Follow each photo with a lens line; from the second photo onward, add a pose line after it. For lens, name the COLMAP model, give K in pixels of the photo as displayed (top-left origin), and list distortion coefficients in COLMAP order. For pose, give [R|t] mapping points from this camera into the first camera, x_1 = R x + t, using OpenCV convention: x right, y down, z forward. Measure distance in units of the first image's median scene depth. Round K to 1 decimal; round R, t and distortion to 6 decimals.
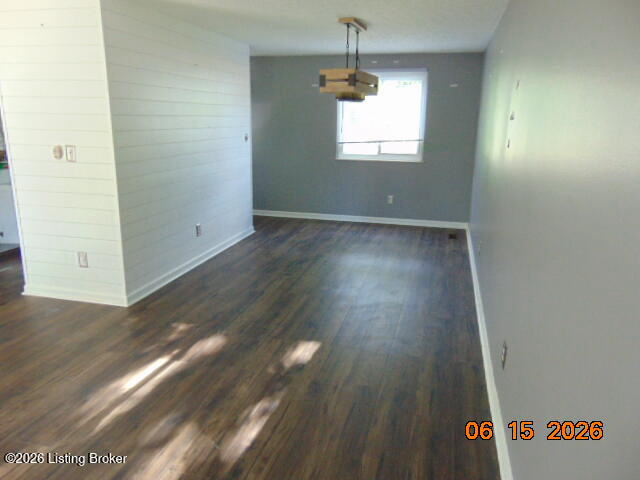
lens RADIAL K [[480.9, 0, 321.0], [0, 480.9, 238.0], [0, 0, 1]] dist [-0.029237, 0.039788]
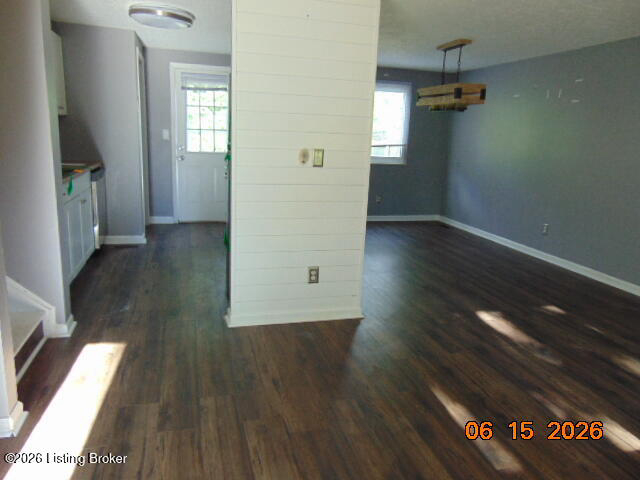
lens RADIAL K [[480.9, 0, 320.3], [0, 480.9, 235.3], [0, 0, 1]] dist [-0.029237, 0.039788]
pose [[0.864973, -0.088323, 0.493985, -0.735267], [0.095611, 0.995363, 0.010551, -0.029456], [-0.492626, 0.038105, 0.869406, 0.155289]]
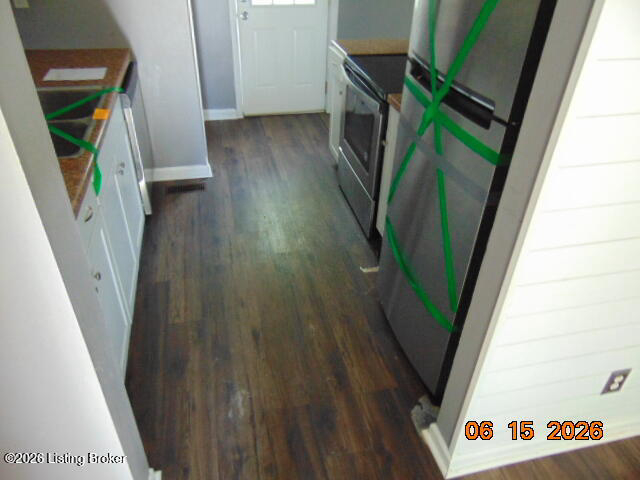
lens RADIAL K [[480.9, 0, 318.3], [0, 480.9, 241.2], [0, 0, 1]] dist [-0.029237, 0.039788]
pose [[0.887479, -0.261867, 0.379219, -0.695978], [0.105191, 0.916255, 0.386537, -0.217811], [-0.448682, -0.303153, 0.840703, 0.621470]]
